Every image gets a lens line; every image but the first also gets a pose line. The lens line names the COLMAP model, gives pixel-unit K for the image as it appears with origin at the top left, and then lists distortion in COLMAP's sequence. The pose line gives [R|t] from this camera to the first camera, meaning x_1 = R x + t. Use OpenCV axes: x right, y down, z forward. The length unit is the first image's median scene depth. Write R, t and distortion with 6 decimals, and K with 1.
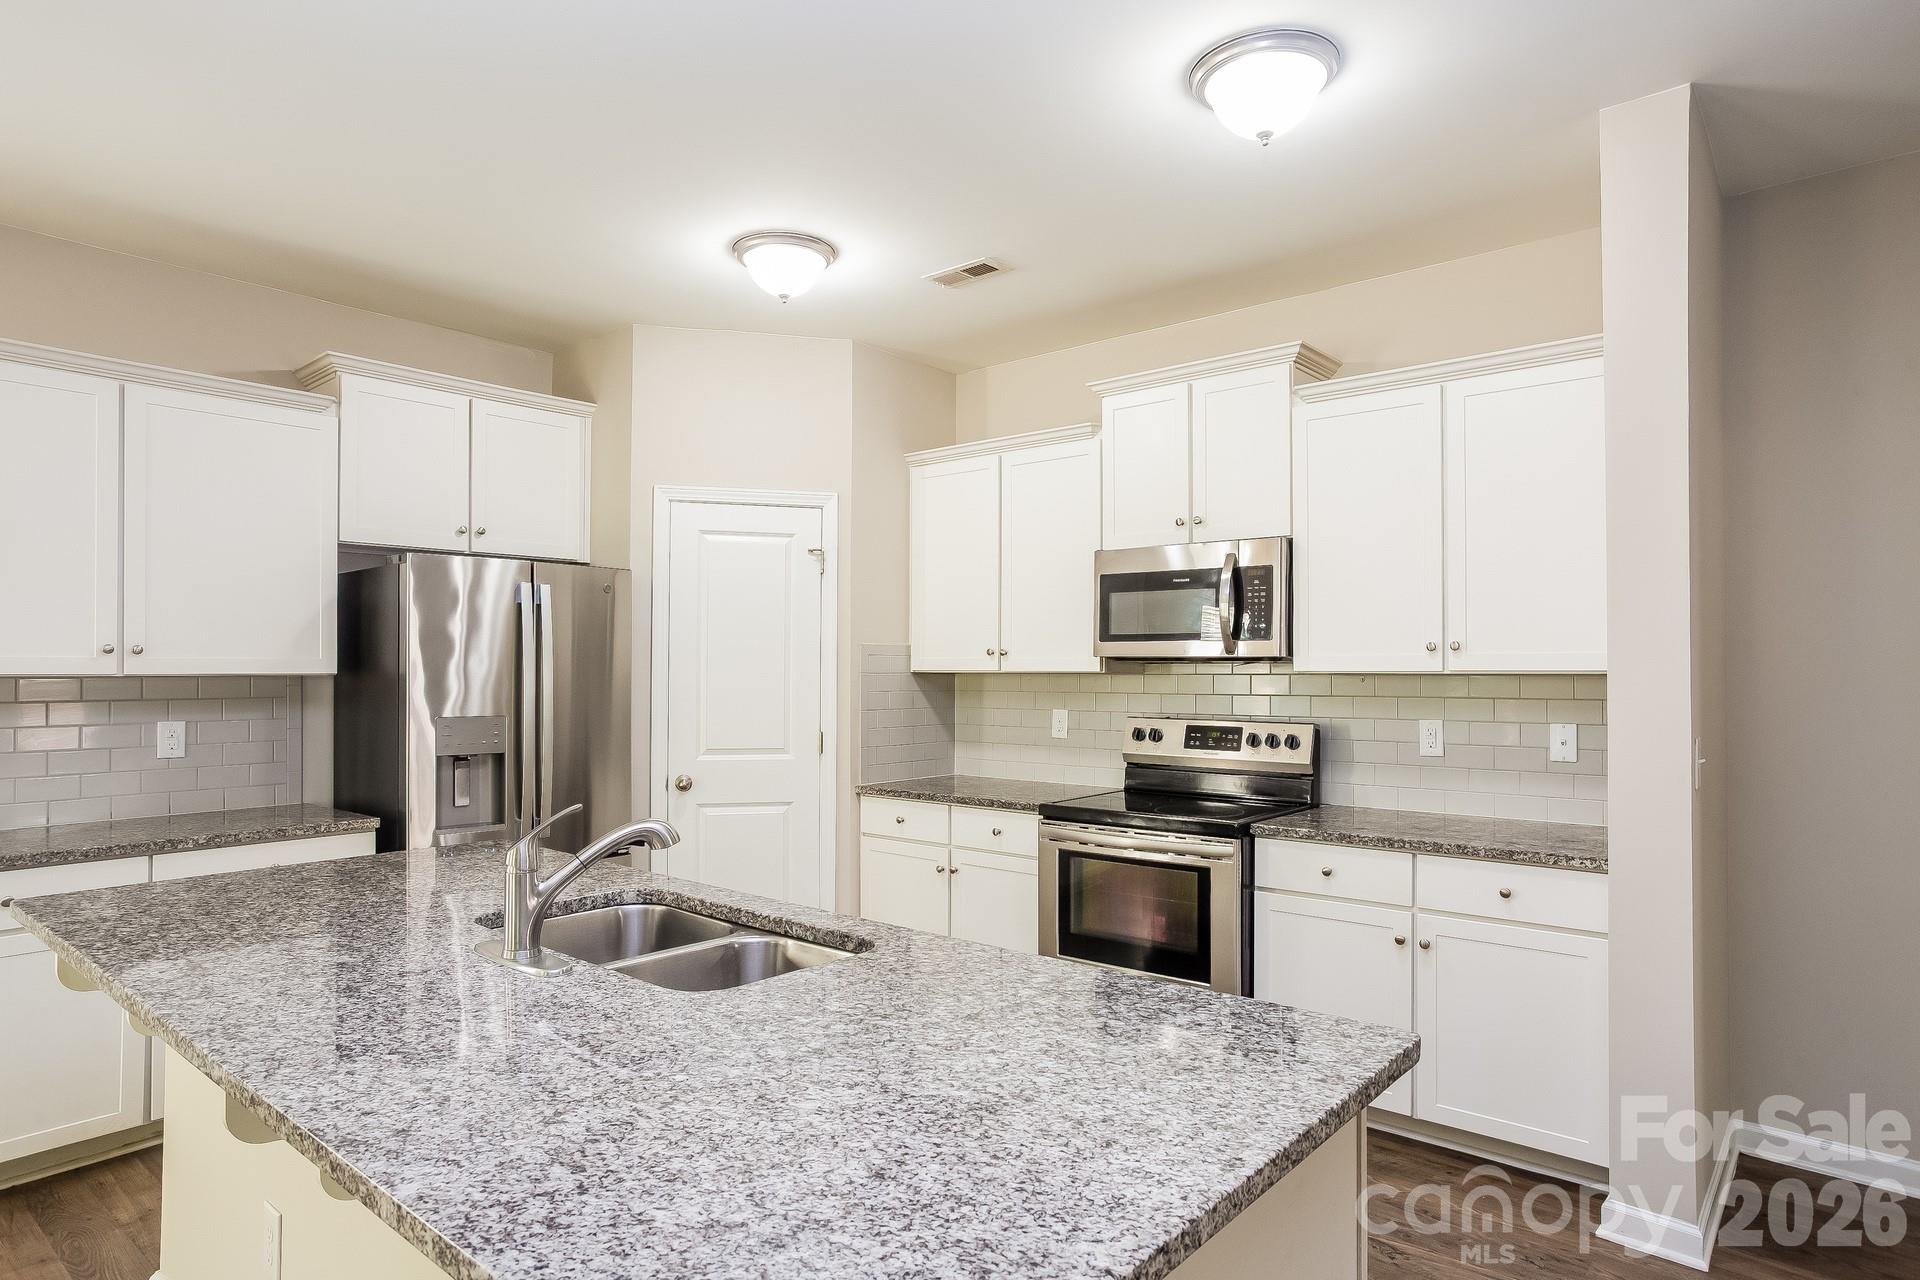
lens RADIAL K [[1098.2, 0, 977.8], [0, 1098.2, 655.9], [0, 0, 1]] dist [-0.073575, 0.052753]
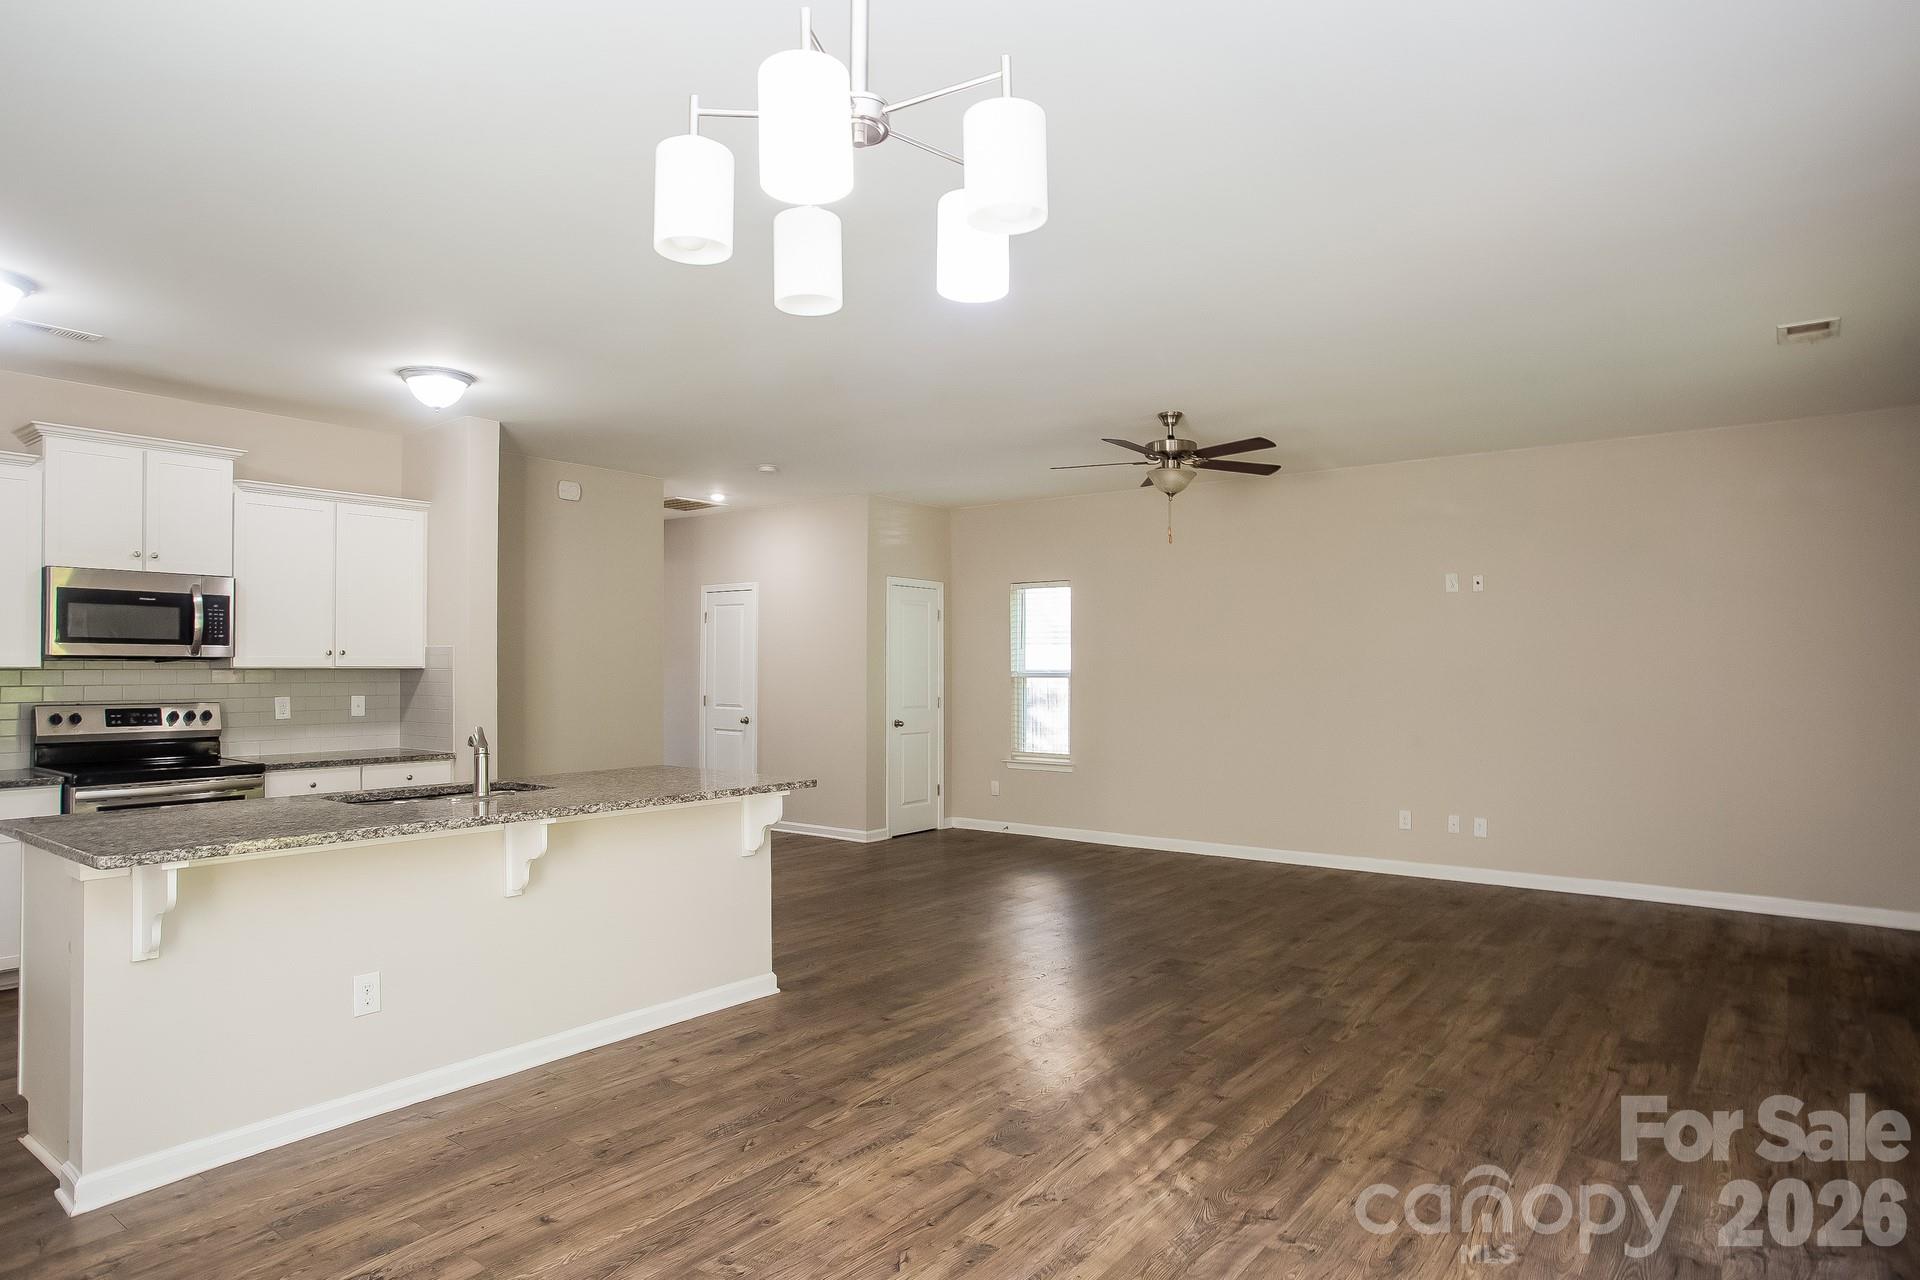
lens RADIAL K [[1075.0, 0, 955.7], [0, 1075.0, 671.2], [0, 0, 1]] dist [-0.029070, -0.000376]
pose [[-0.037210, -0.002323, 0.999305, -1.123570], [-0.013672, 0.999905, 0.001815, 0.003306], [-0.999214, -0.013595, -0.037238, 0.055868]]
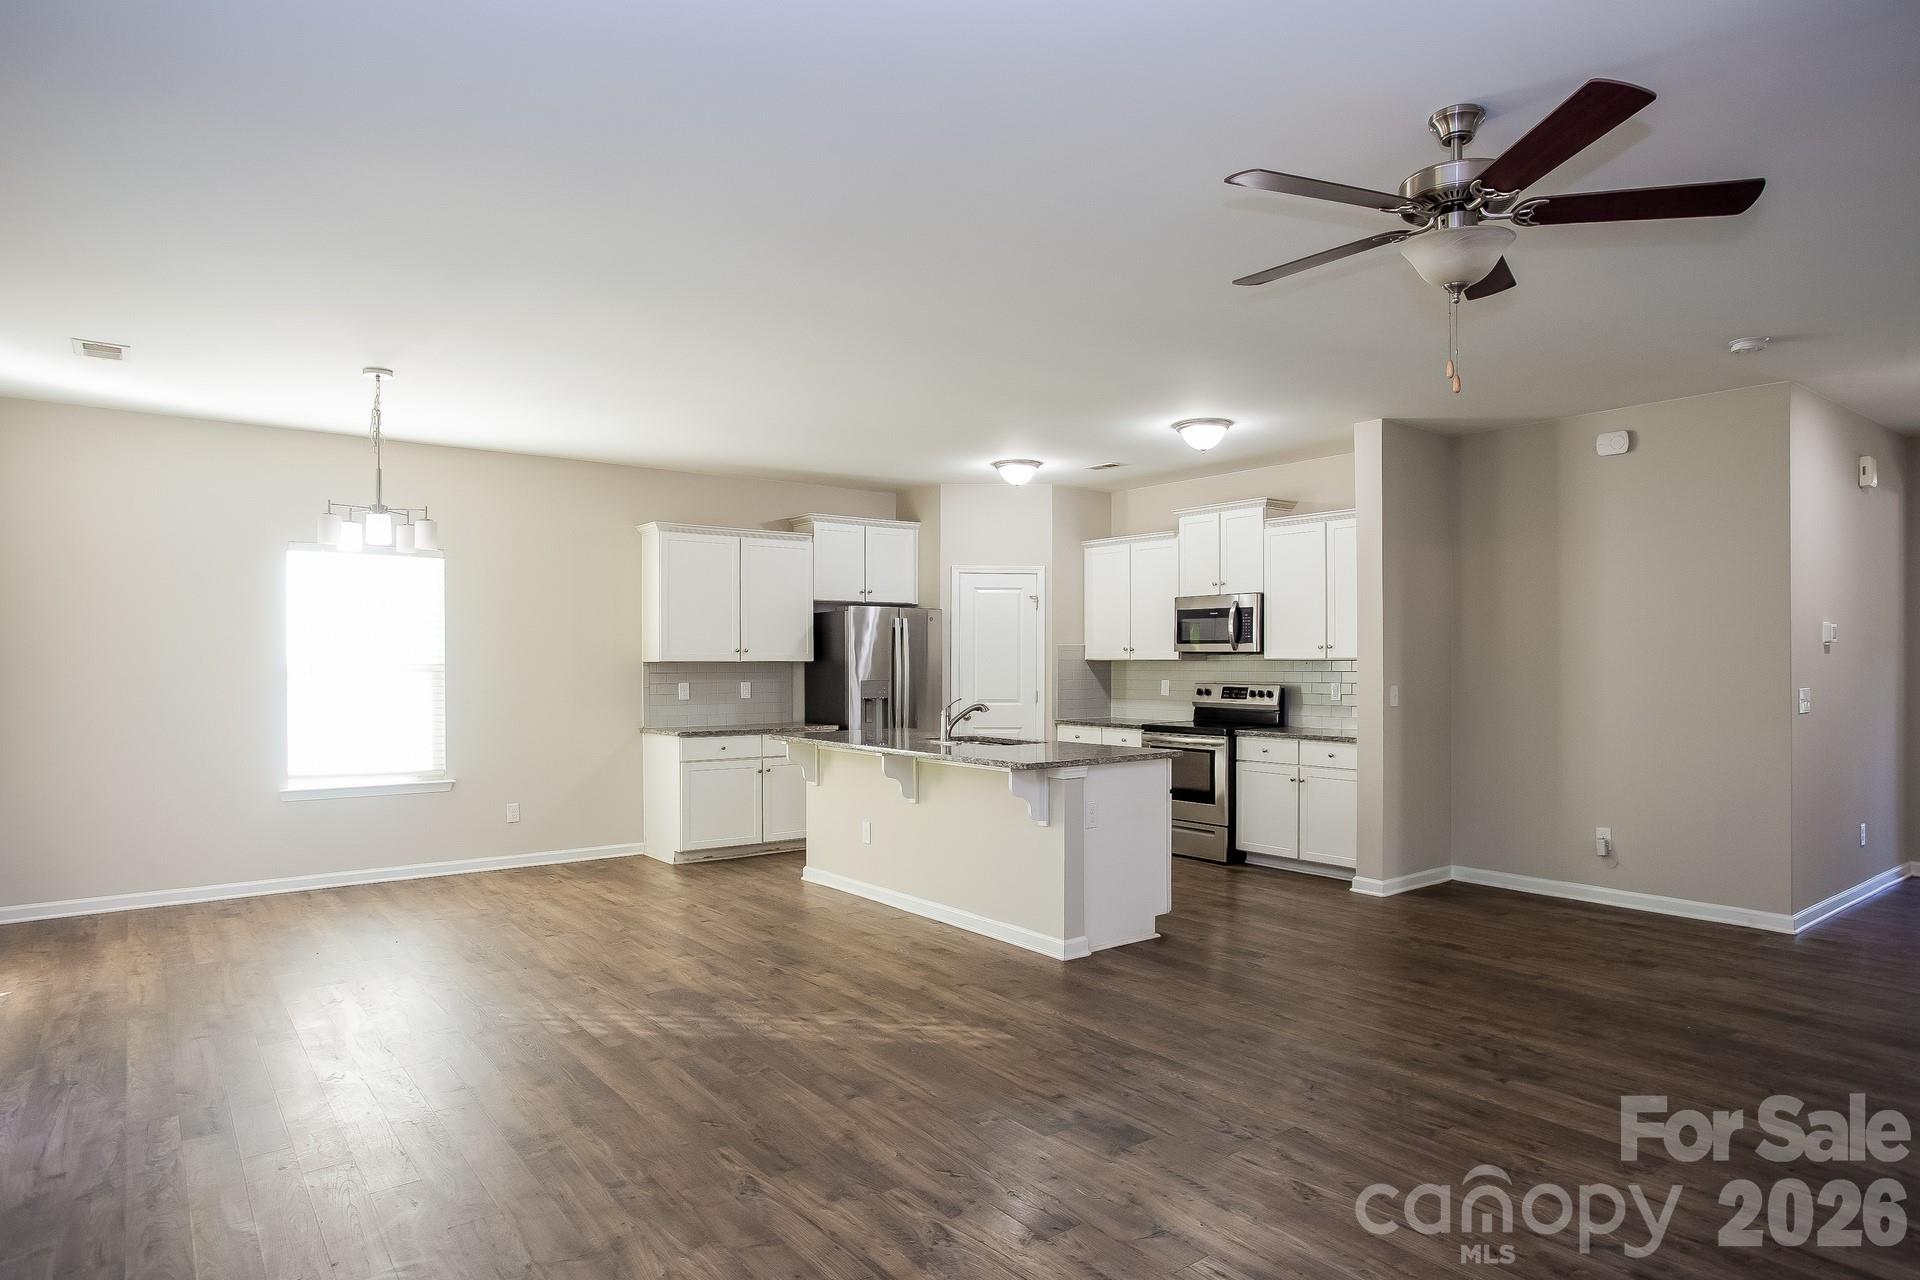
lens RADIAL K [[1098.2, 0, 977.8], [0, 1098.2, 655.9], [0, 0, 1]] dist [-0.073575, 0.052753]
pose [[0.979119, -0.002937, -0.203266, 0.167176], [0.004282, 0.999972, 0.006178, -0.005434], [0.203242, -0.006919, 0.979104, -1.026670]]
